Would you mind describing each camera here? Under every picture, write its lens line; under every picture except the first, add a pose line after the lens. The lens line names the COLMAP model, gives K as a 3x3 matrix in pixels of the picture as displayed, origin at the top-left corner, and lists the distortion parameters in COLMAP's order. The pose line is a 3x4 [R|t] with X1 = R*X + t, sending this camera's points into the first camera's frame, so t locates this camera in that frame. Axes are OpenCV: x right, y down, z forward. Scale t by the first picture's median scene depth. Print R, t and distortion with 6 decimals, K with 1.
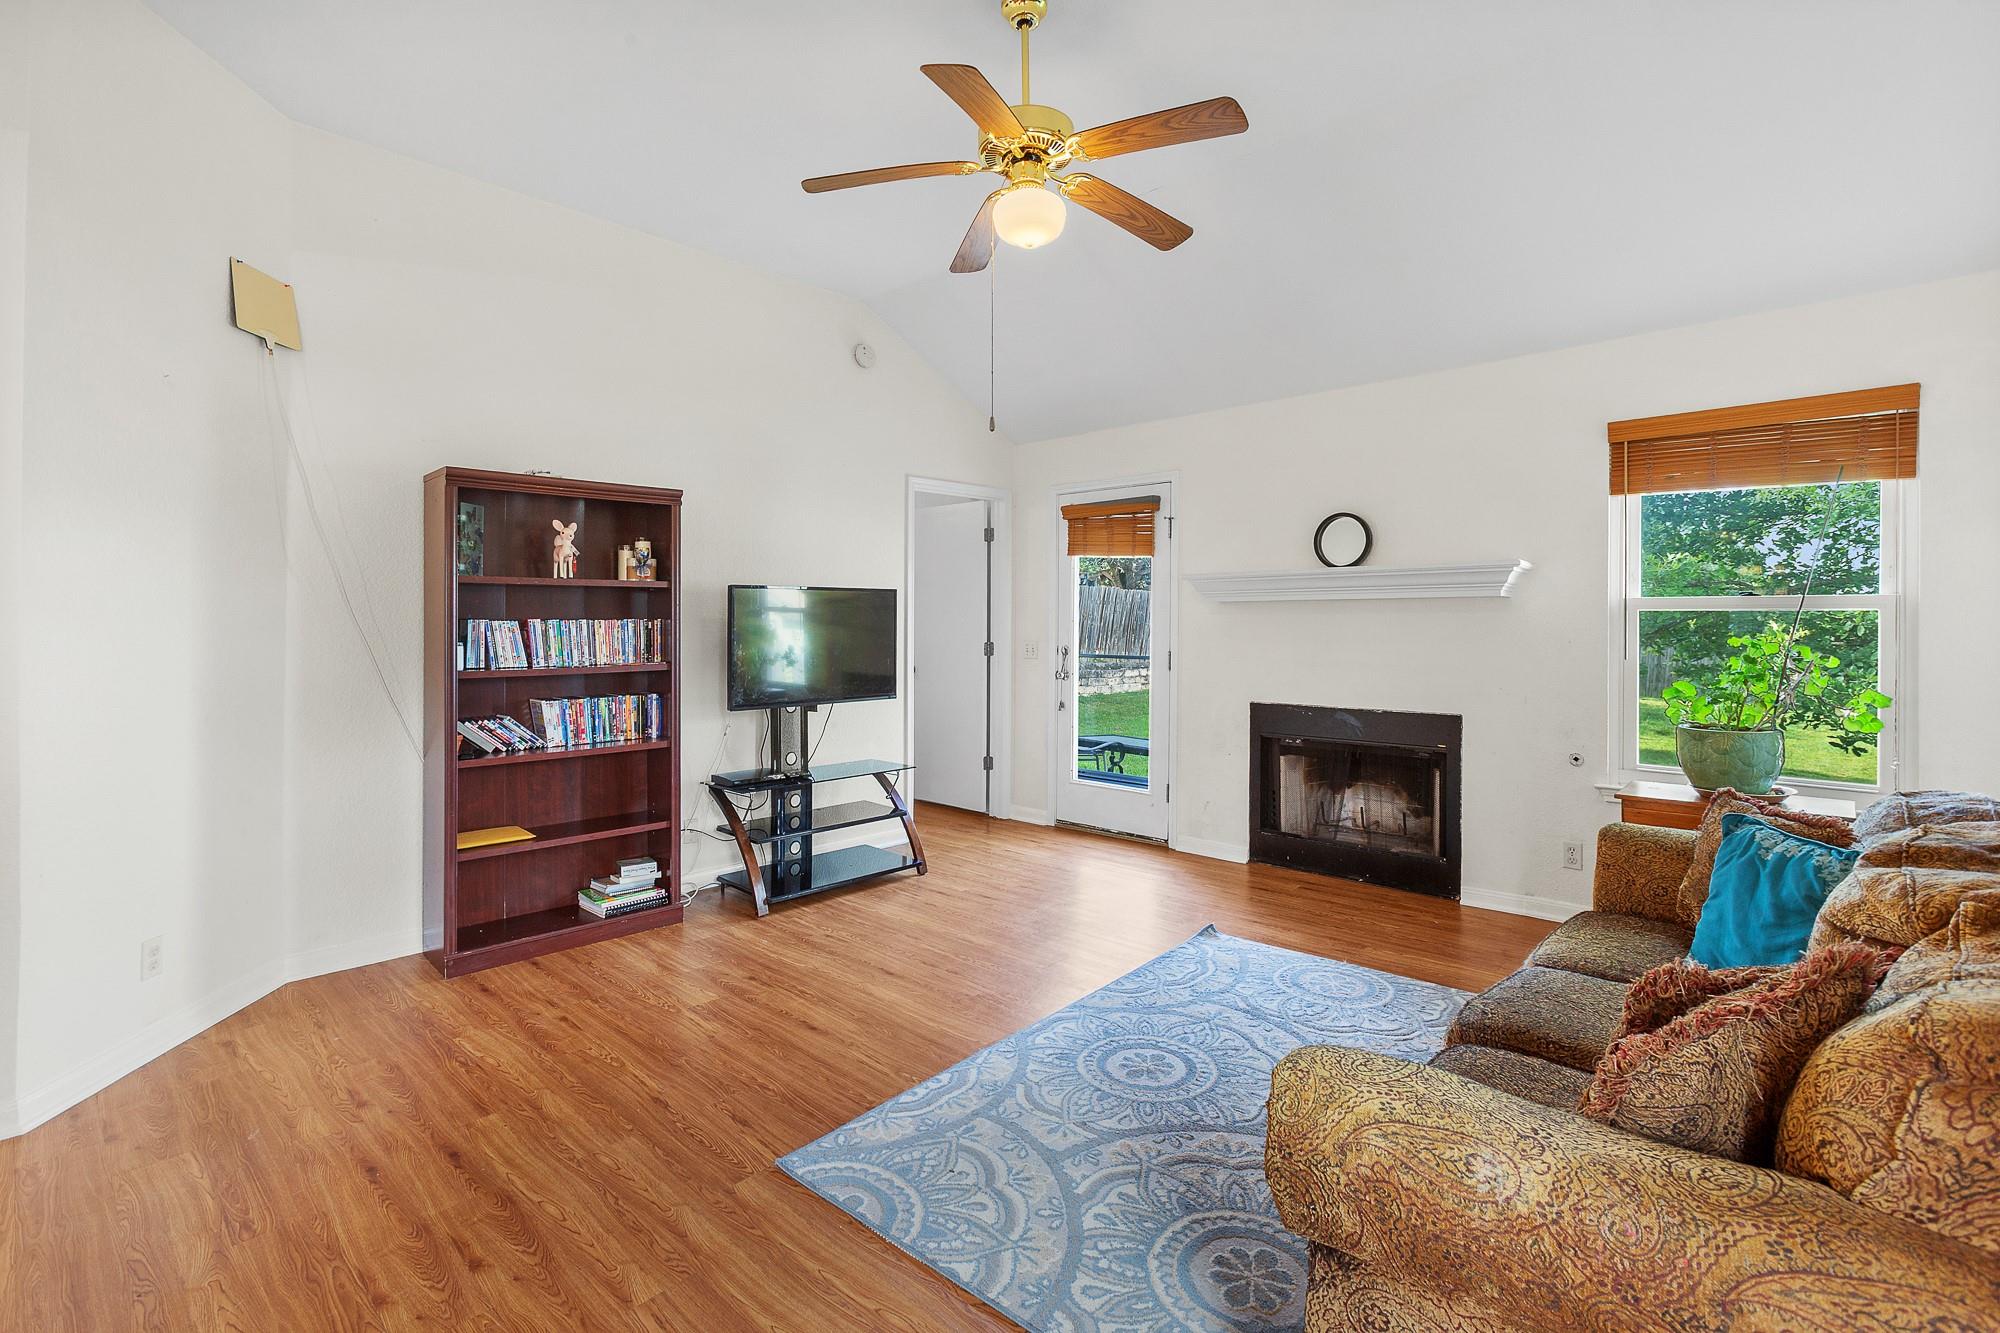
lens RADIAL K [[929.9, 0, 989.1], [0, 929.9, 621.4], [0, 0, 1]] dist [-0.000266, 0.000889]
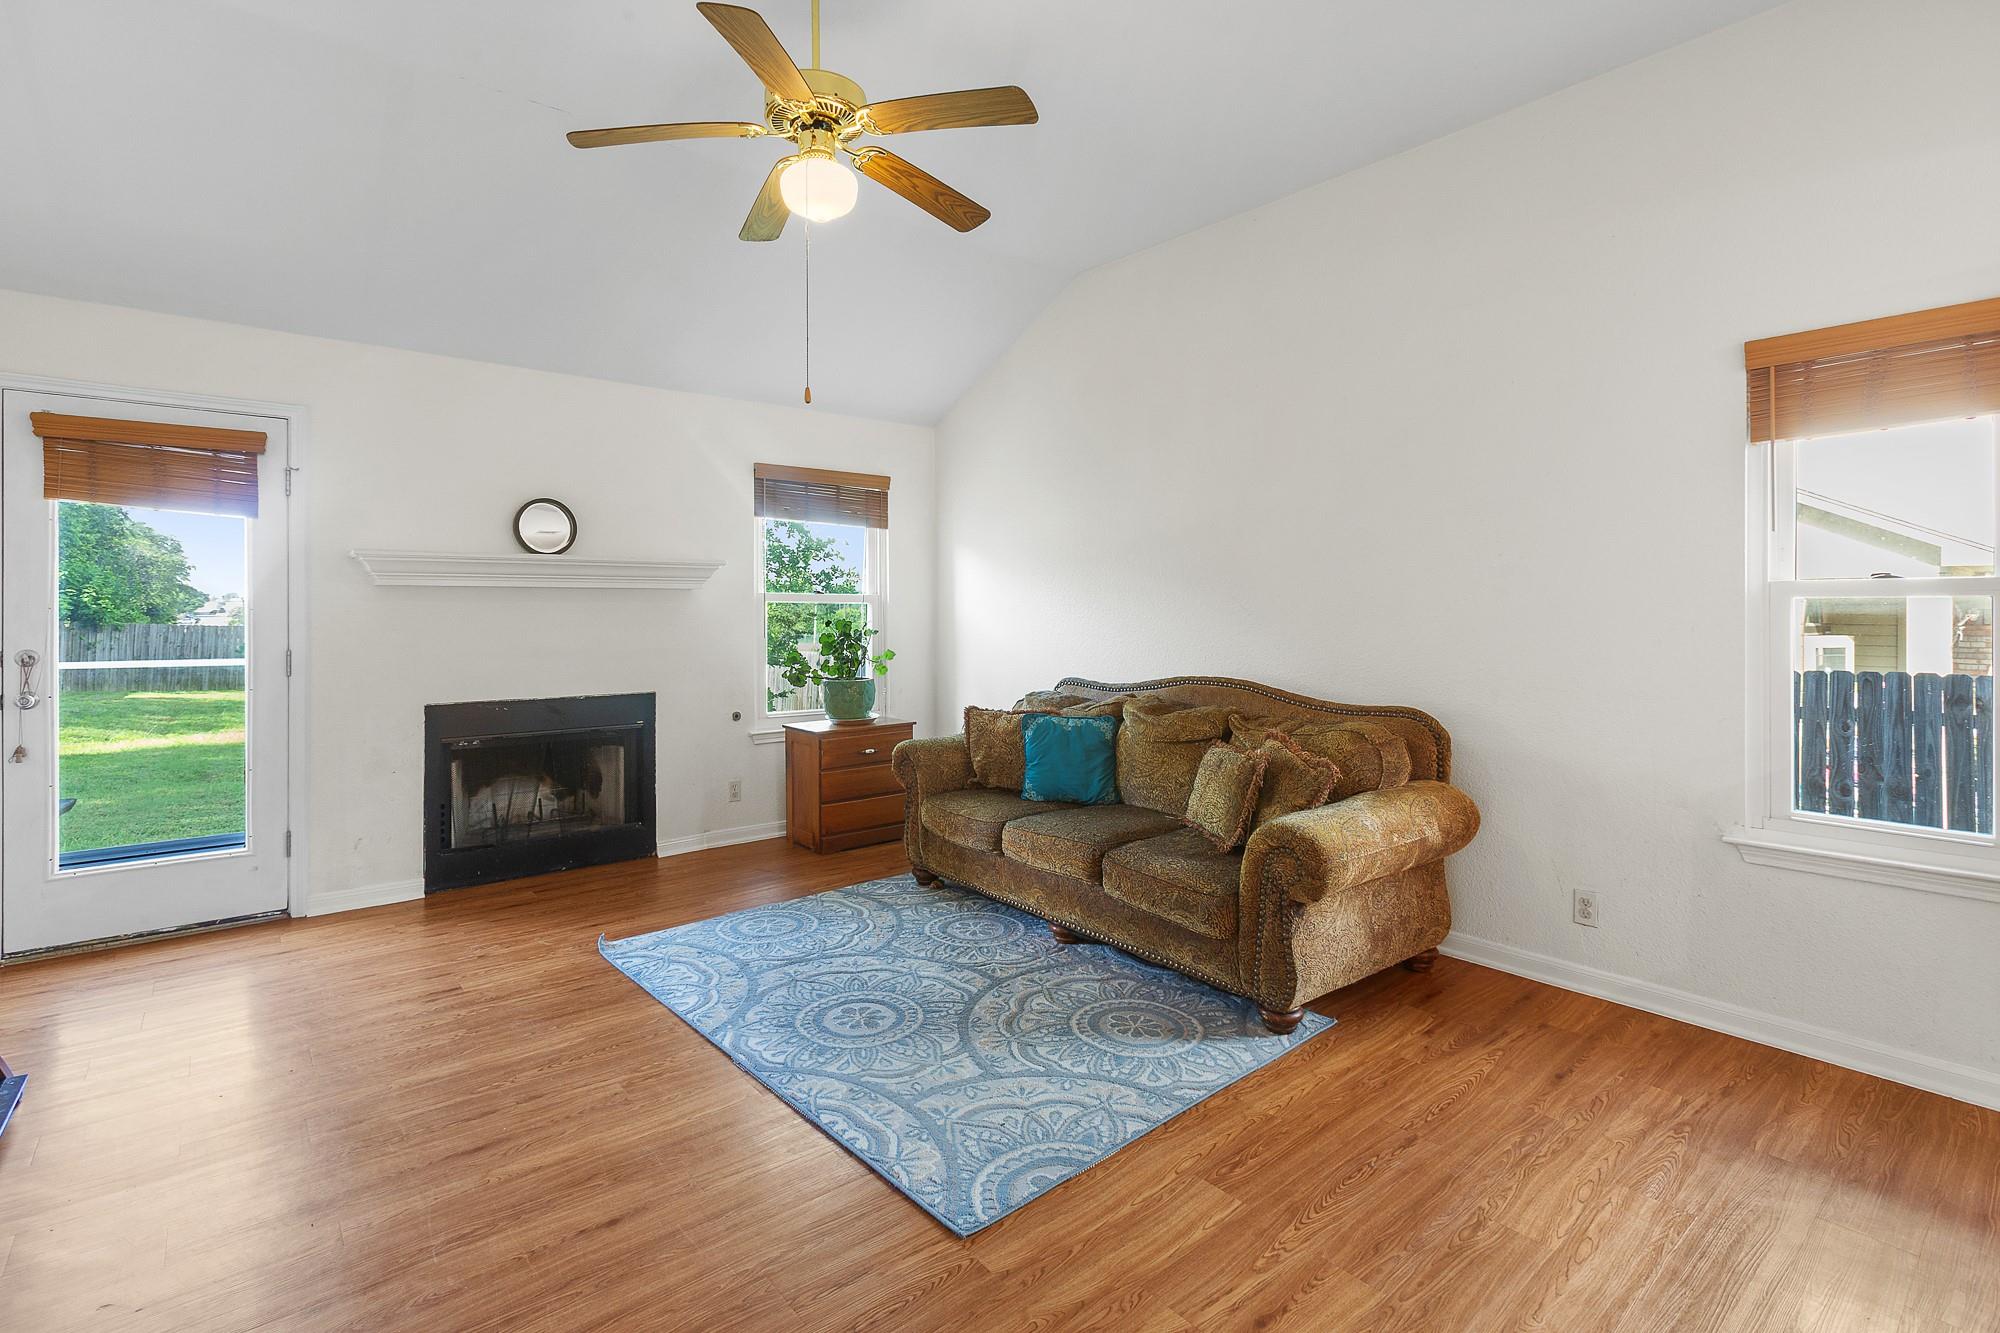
lens RADIAL K [[929.5, 0, 976.6], [0, 929.5, 611.8], [0, 0, 1]] dist [-0.013762, 0.000514]
pose [[0.128896, -0.000970, 0.991658, -0.698559], [-0.001224, 0.999999, 0.001137, 0.000285], [-0.991657, -0.001360, 0.128895, 0.567777]]
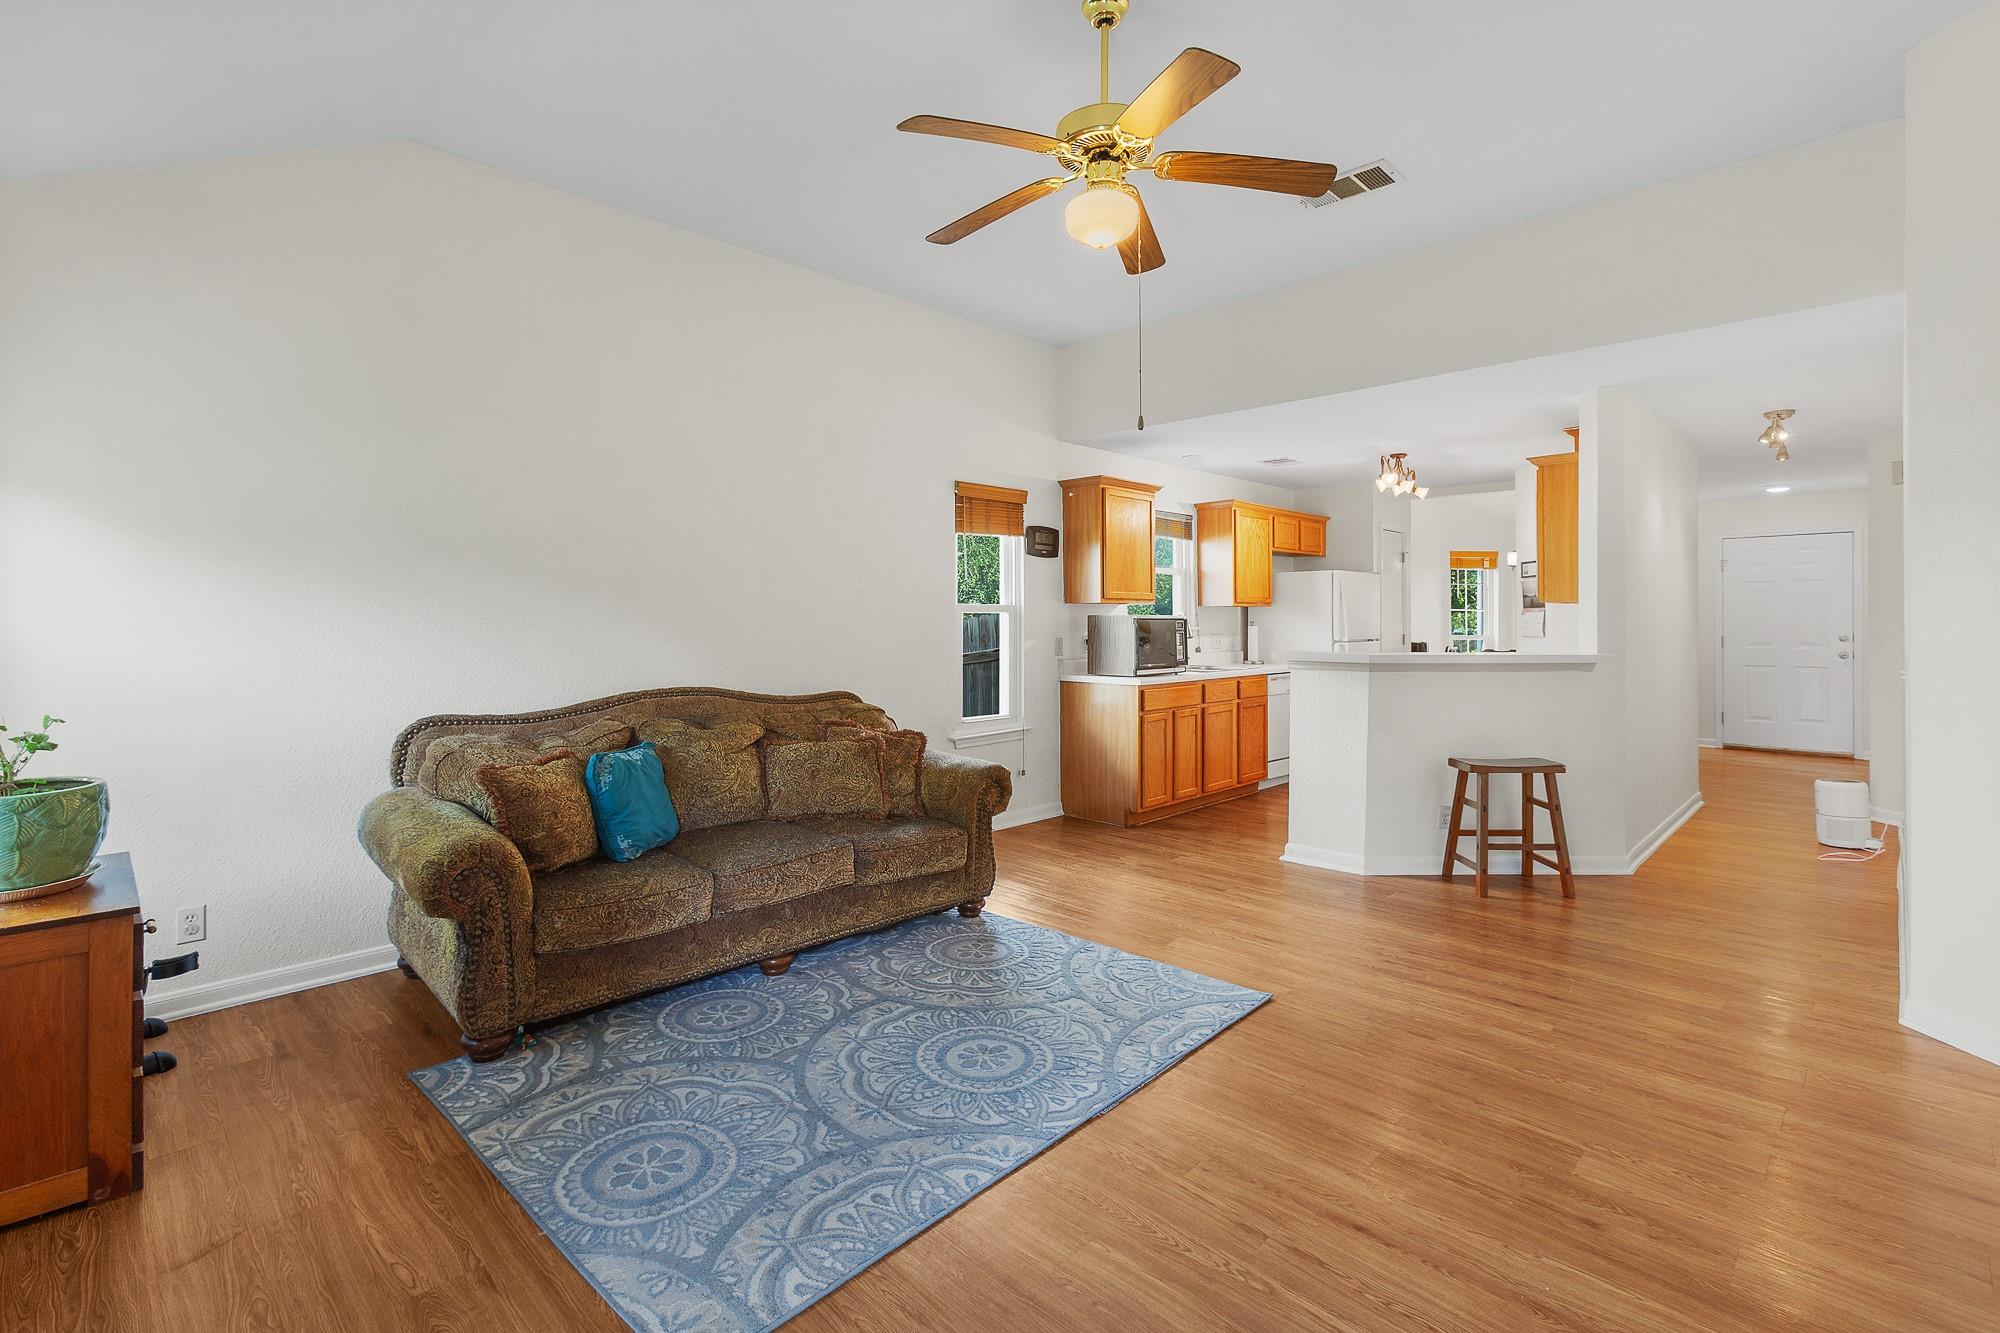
lens RADIAL K [[916.8, 0, 1003.1], [0, 916.8, 606.4], [0, 0, 1]] dist [-0.002492, -0.000039]
pose [[-0.999845, -0.001424, 0.017529, 0.103650], [-0.001666, 0.999903, -0.013797, 0.004236], [-0.017507, -0.013824, -0.999751, 1.564148]]
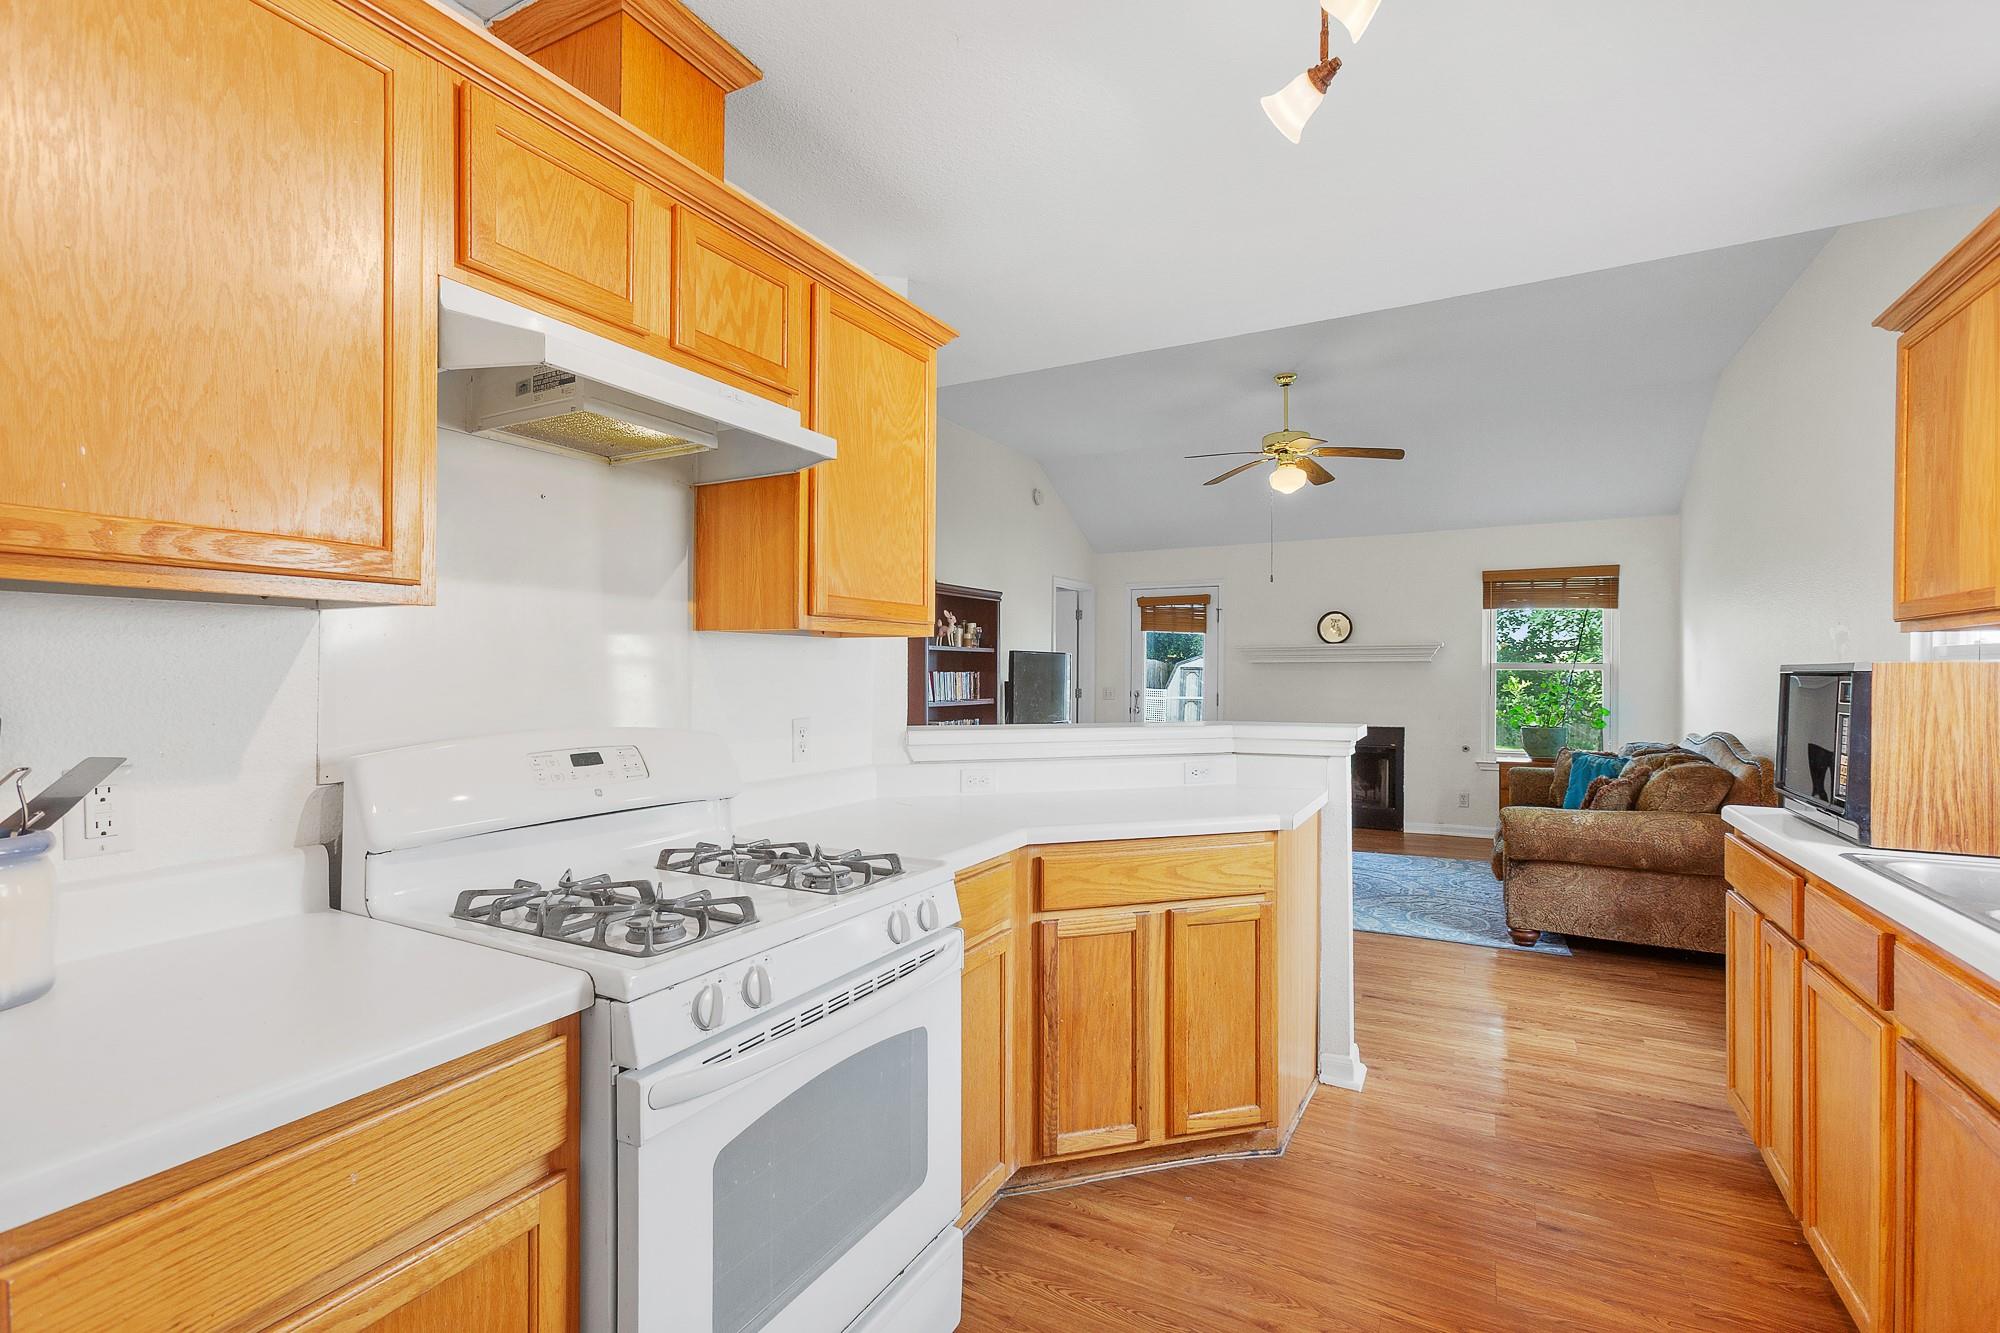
lens RADIAL K [[939.7, 0, 1000.0], [0, 939.7, 666.5], [0, 0, 1]] dist [-0.000238, 0.000727]
pose [[0.965813, 0.006388, 0.259161, -0.885410], [-0.003835, 0.999939, -0.010356, 0.006035], [-0.259212, 0.009008, 0.965778, -0.678960]]
